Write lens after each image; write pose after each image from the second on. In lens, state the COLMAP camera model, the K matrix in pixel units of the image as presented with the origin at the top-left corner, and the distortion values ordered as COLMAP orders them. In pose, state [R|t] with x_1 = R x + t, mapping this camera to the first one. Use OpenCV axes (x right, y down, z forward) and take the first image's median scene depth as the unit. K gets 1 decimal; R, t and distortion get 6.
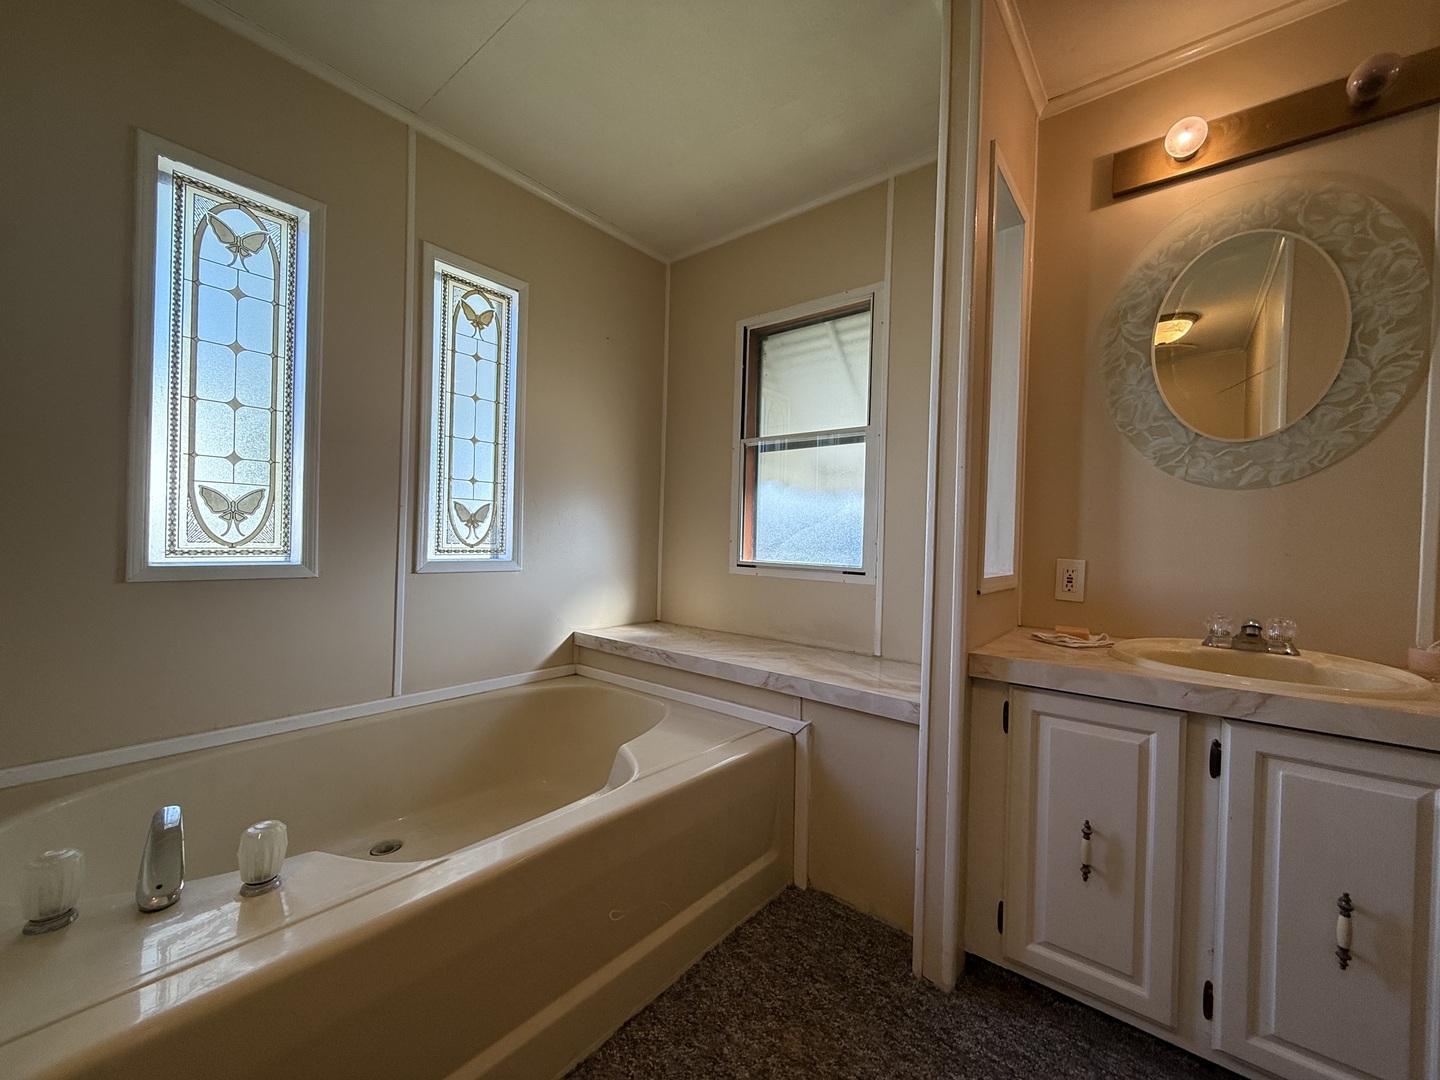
lens RADIAL K [[576.9, 0, 720.0], [0, 576.9, 542.1], [0, 0, 1]] dist [-0.000146, 0.000196]
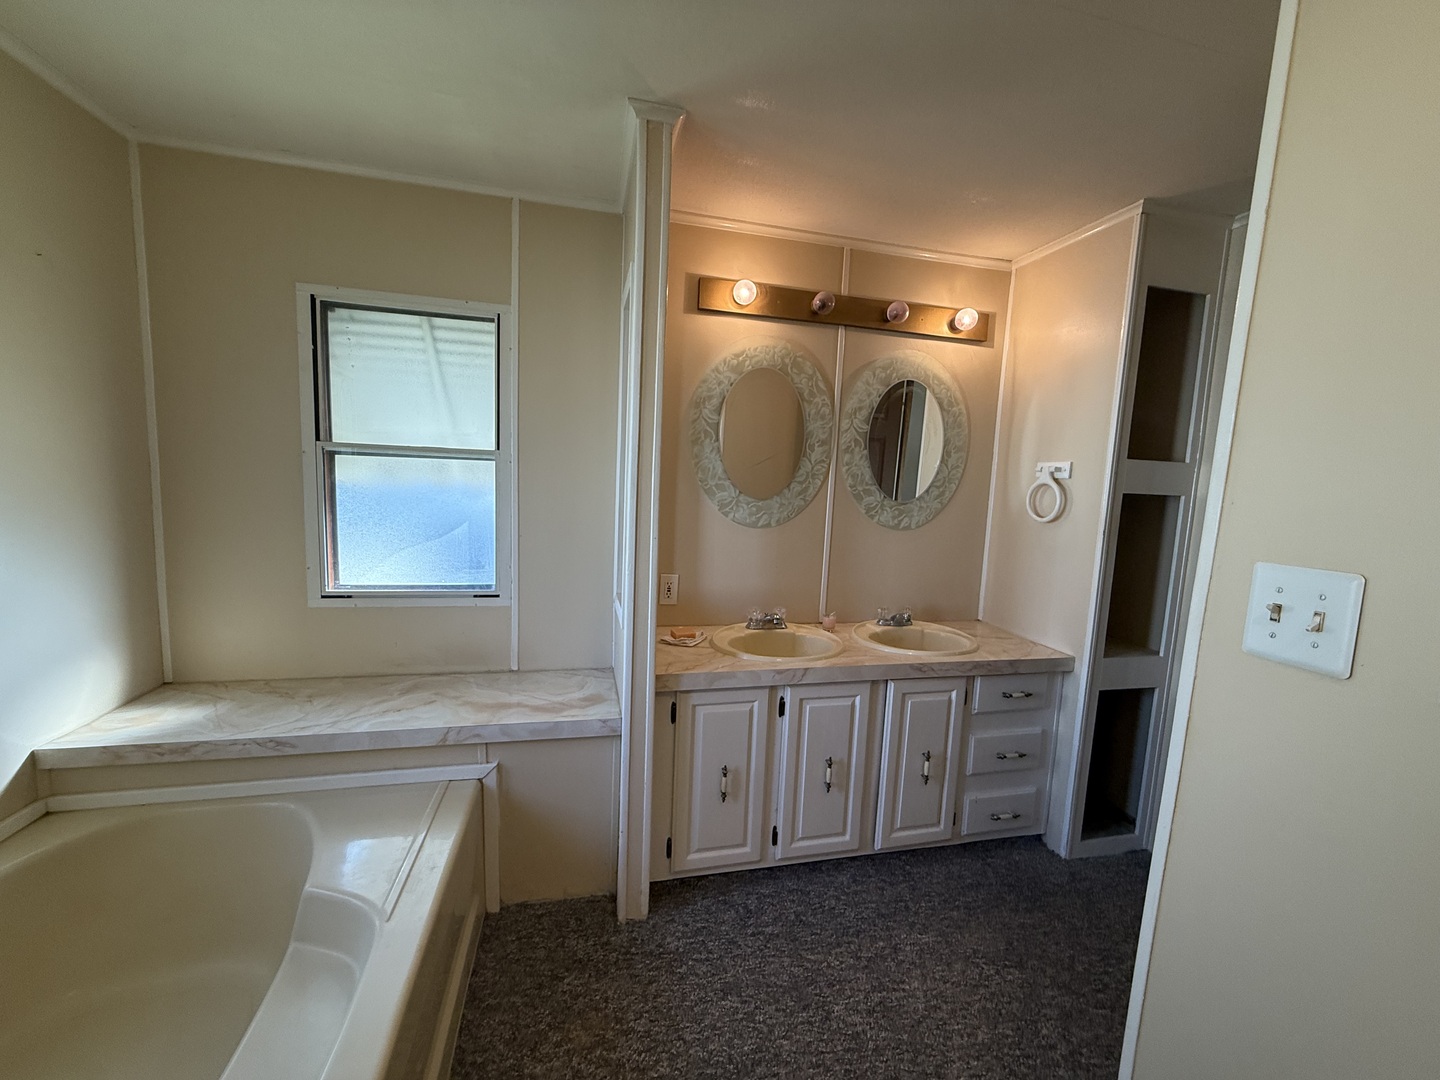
lens RADIAL K [[576.9, 0, 716.0], [0, 576.9, 539.3], [0, 0, 1]] dist [-0.000146, 0.000196]
pose [[0.603366, -0.090708, 0.792289, -0.419427], [-0.021875, 0.991253, 0.130146, -0.244967], [-0.797164, -0.095857, 0.596105, 0.111341]]
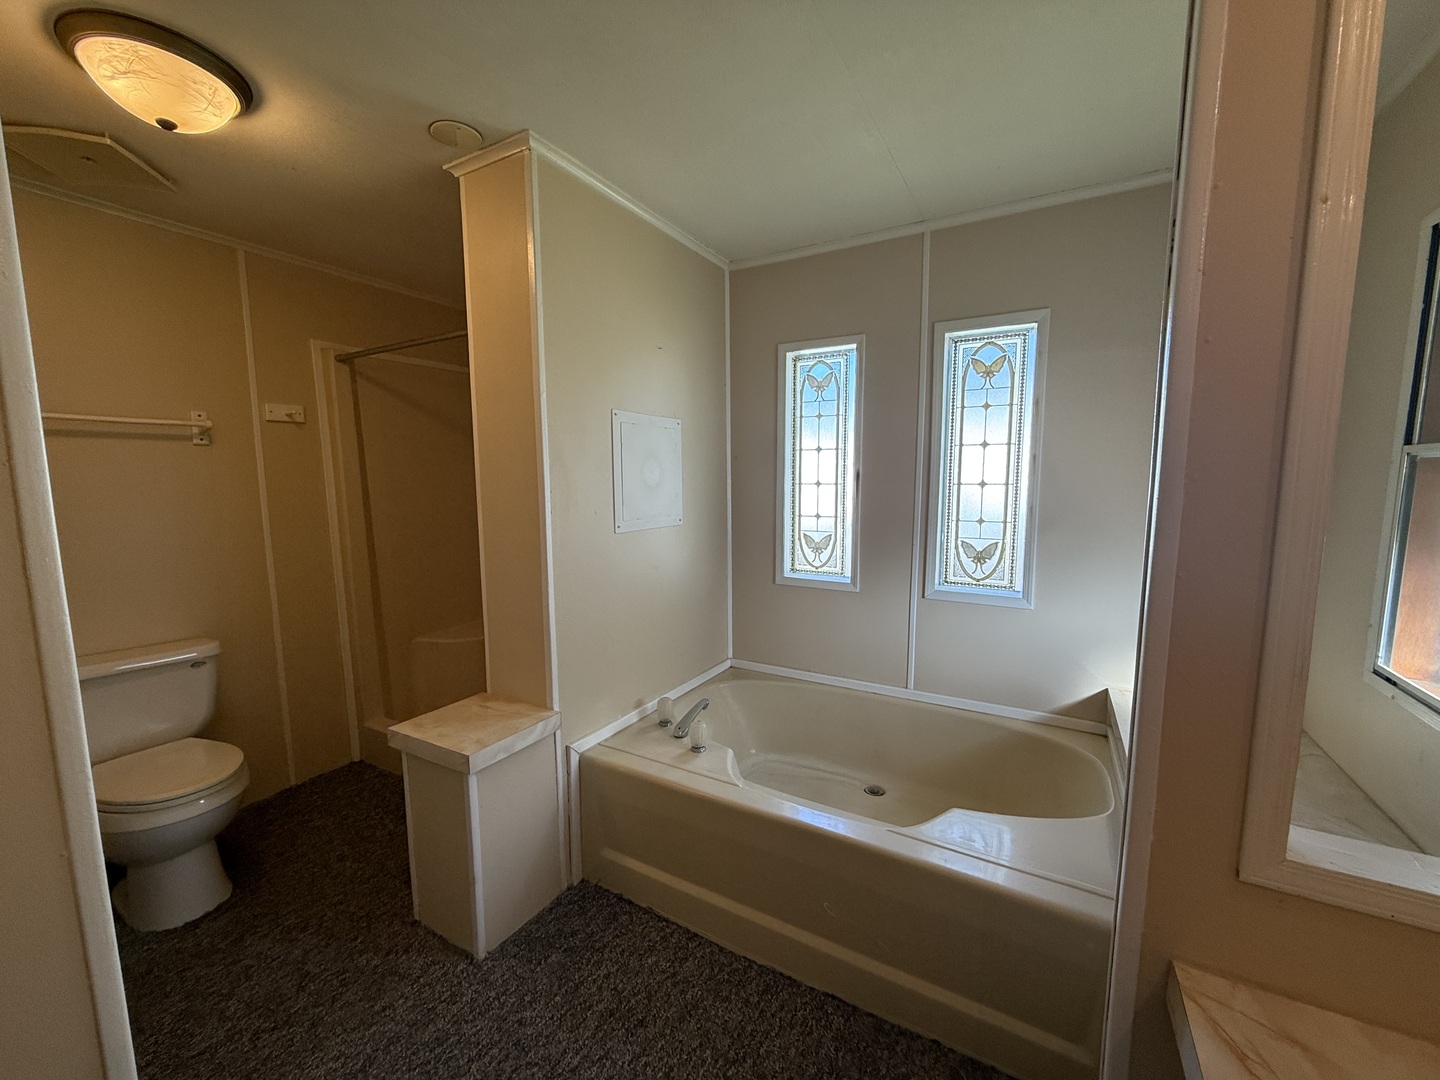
lens RADIAL K [[576.9, 0, 714.4], [0, 576.9, 545.4], [0, 0, 1]] dist [-0.000146, 0.000196]
pose [[0.160309, 0.091307, -0.982835, 0.724274], [-0.000152, 0.995715, 0.092479, -0.206569], [0.987067, -0.014676, 0.159636, 0.419593]]
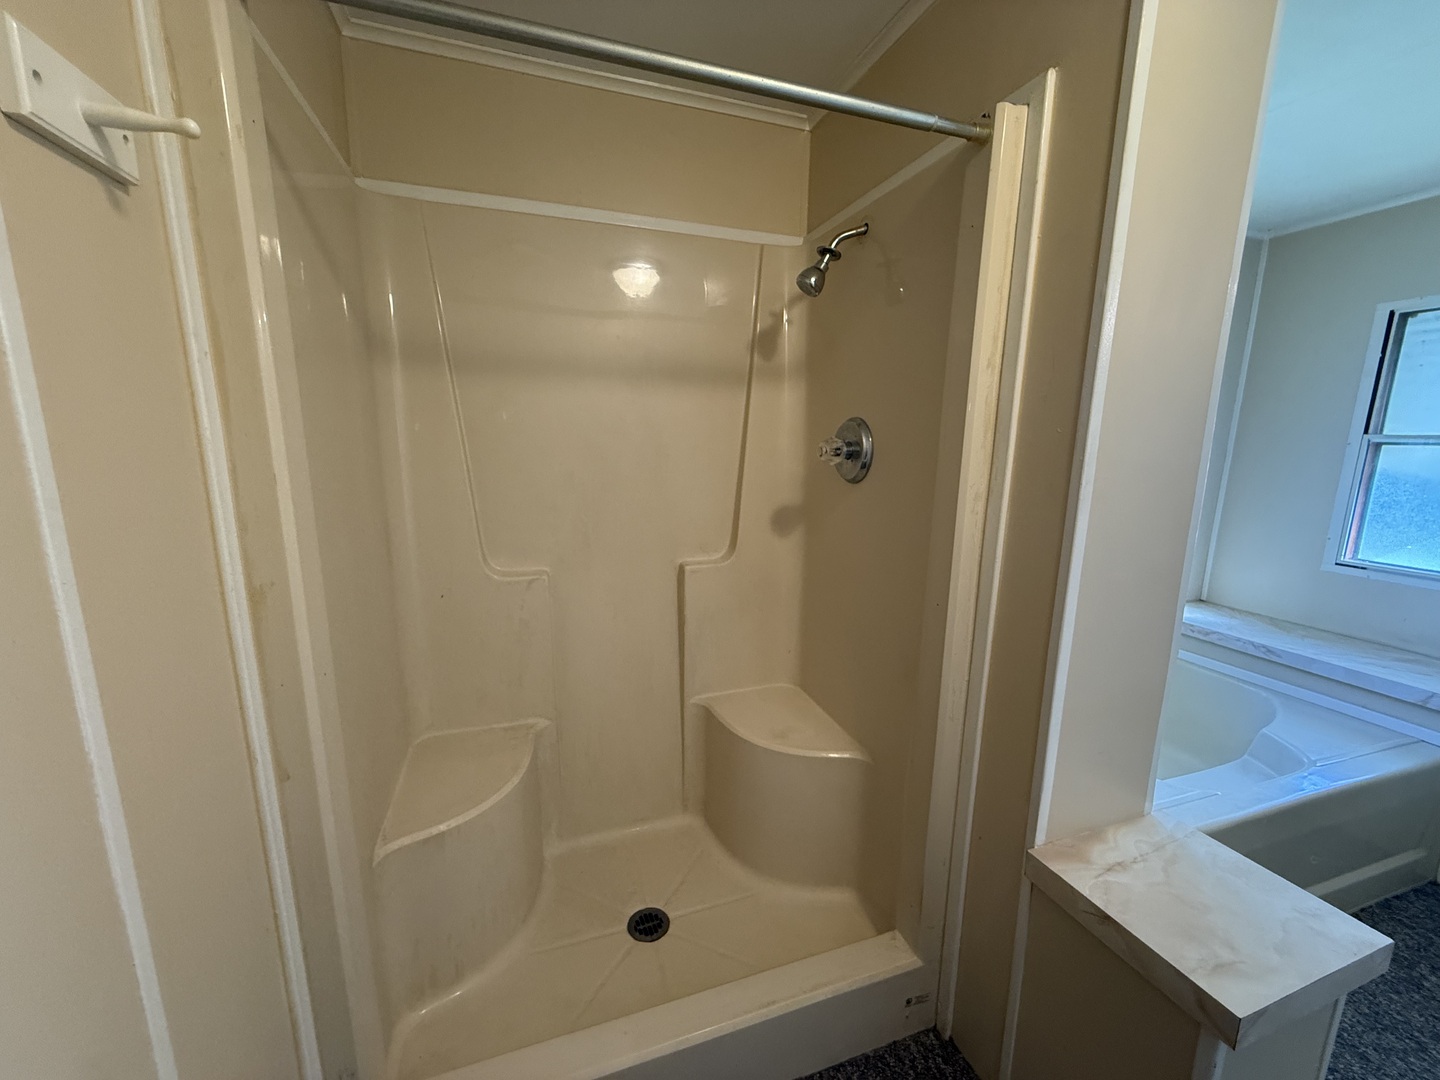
lens RADIAL K [[576.9, 0, 715.5], [0, 576.9, 542.3], [0, 0, 1]] dist [-0.000146, 0.000196]
pose [[0.849429, 0.083140, -0.521112, -0.555510], [0.000370, 0.987417, 0.158140, -0.235389], [0.527702, -0.134522, 0.838710, -0.599067]]
